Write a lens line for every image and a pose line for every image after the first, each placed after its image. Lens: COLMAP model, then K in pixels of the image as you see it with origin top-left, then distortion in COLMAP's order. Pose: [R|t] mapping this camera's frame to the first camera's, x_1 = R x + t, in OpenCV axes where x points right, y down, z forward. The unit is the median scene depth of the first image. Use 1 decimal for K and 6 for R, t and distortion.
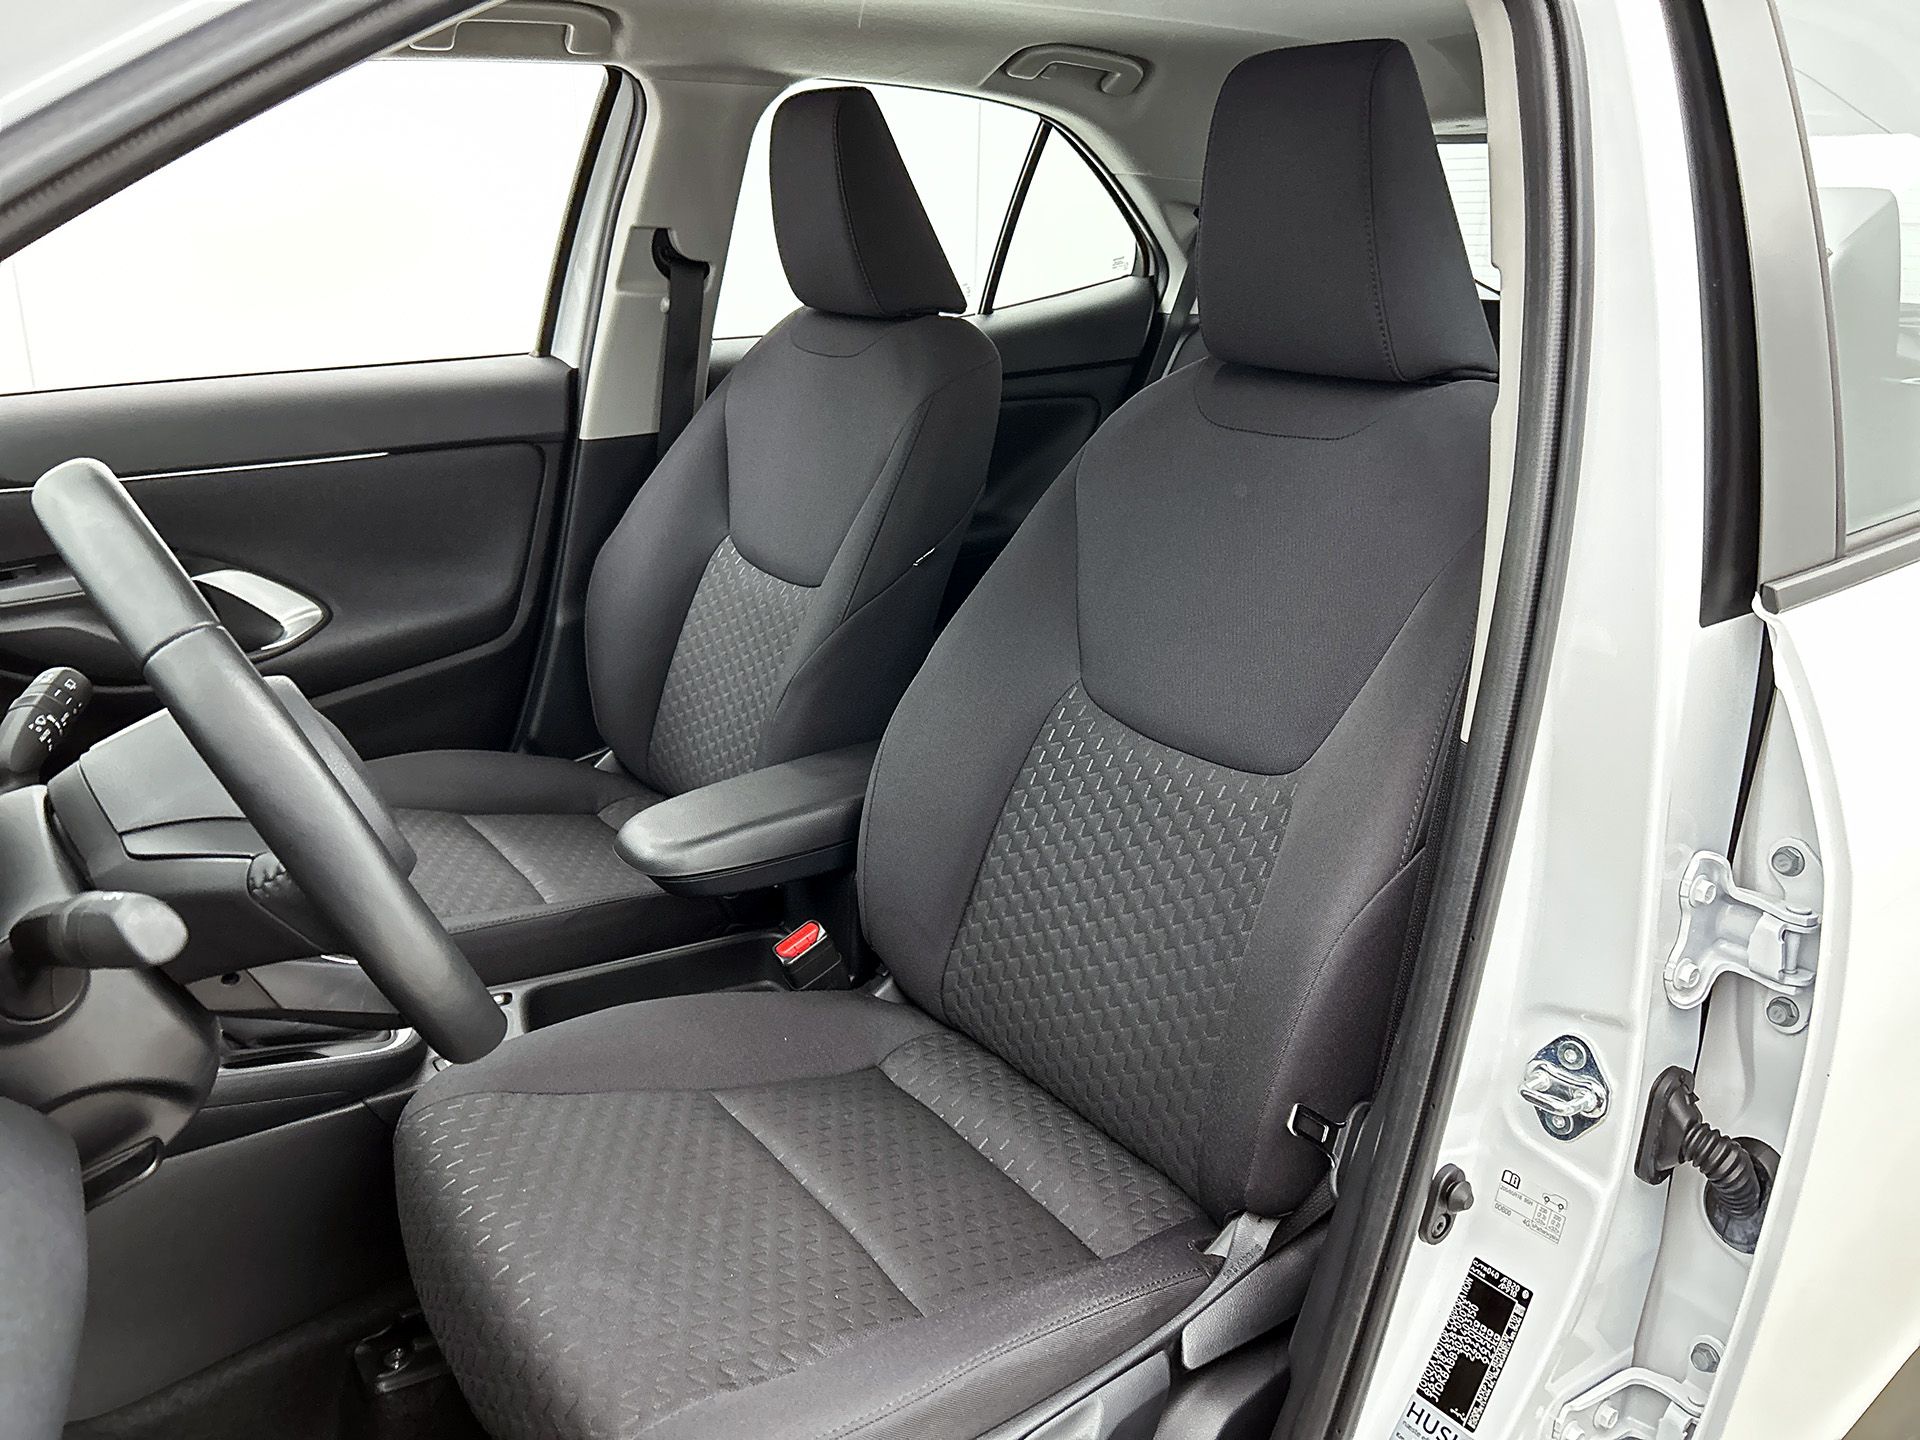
lens RADIAL K [[1459.0, 0, 960.0], [0, 1459.0, 720.0], [0, 0, 1]] dist [-0.009447, -0.012815]
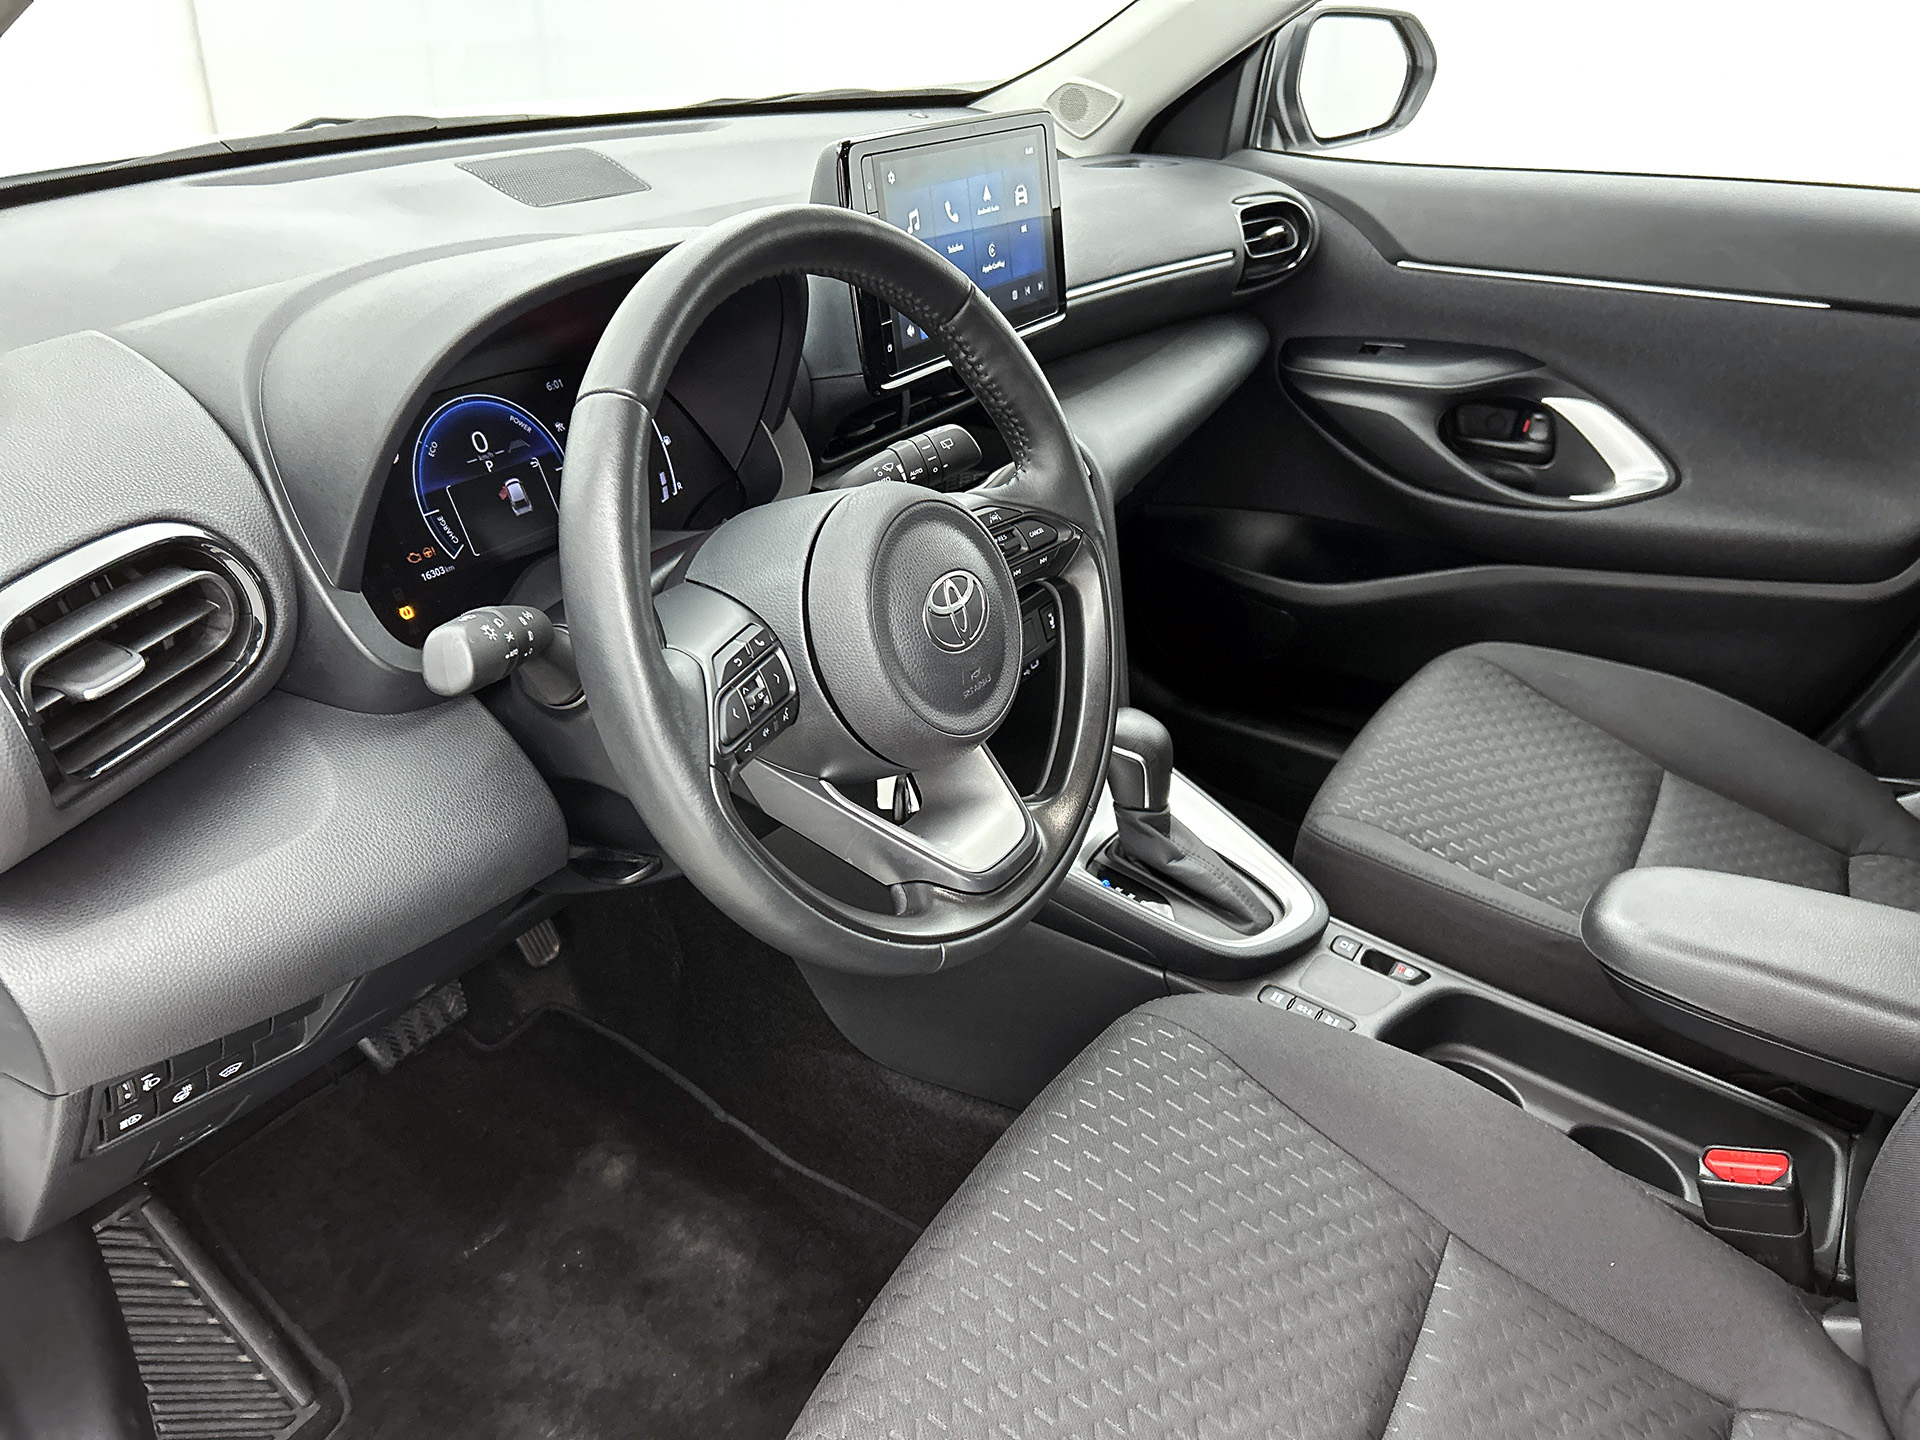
lens RADIAL K [[1423.1, 0, 965.0], [0, 1423.1, 742.5], [0, 0, 1]] dist [-0.005079, -0.002271]
pose [[0.346728, 0.431476, -0.832831, 0.169697], [-0.301615, 0.892043, 0.336582, -0.096418], [0.888149, 0.134492, 0.439436, 0.327965]]
